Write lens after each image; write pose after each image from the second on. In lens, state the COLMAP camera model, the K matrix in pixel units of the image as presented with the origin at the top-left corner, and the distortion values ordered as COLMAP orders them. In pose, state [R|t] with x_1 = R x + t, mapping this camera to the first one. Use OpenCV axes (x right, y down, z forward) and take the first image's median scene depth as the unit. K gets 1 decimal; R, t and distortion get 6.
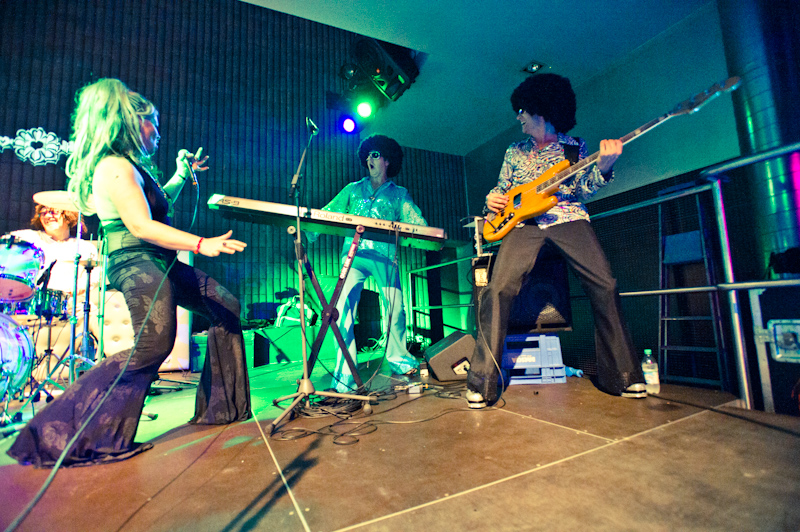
lens RADIAL K [[385.3, 0, 400.0], [0, 385.3, 266.0], [0, 0, 1]] dist [-0.036757, 0.000017]
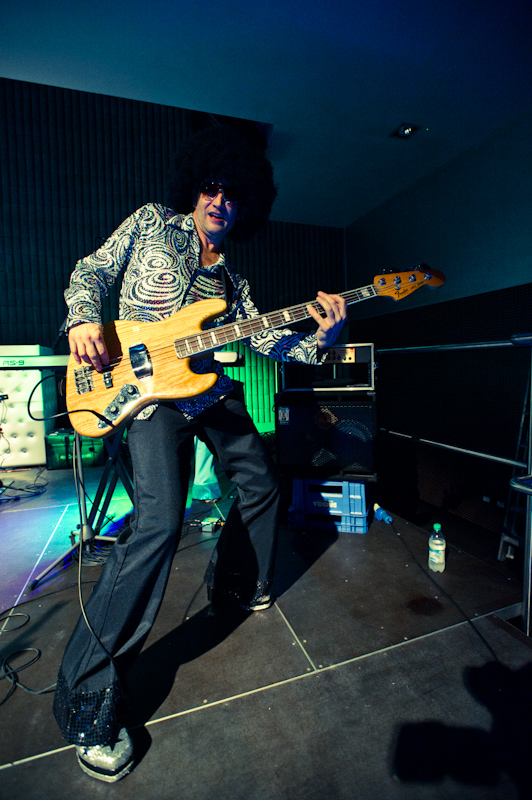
lens RADIAL K [[382.1, 0, 266.0], [0, 382.1, 400.0], [0, 0, 1]] dist [-0.053463, 0.000143]
pose [[0.992264, 0.026749, -0.121232, 0.288170], [-0.002101, 0.979990, 0.199036, -0.193437], [0.124130, -0.197241, 0.972465, 0.125206]]
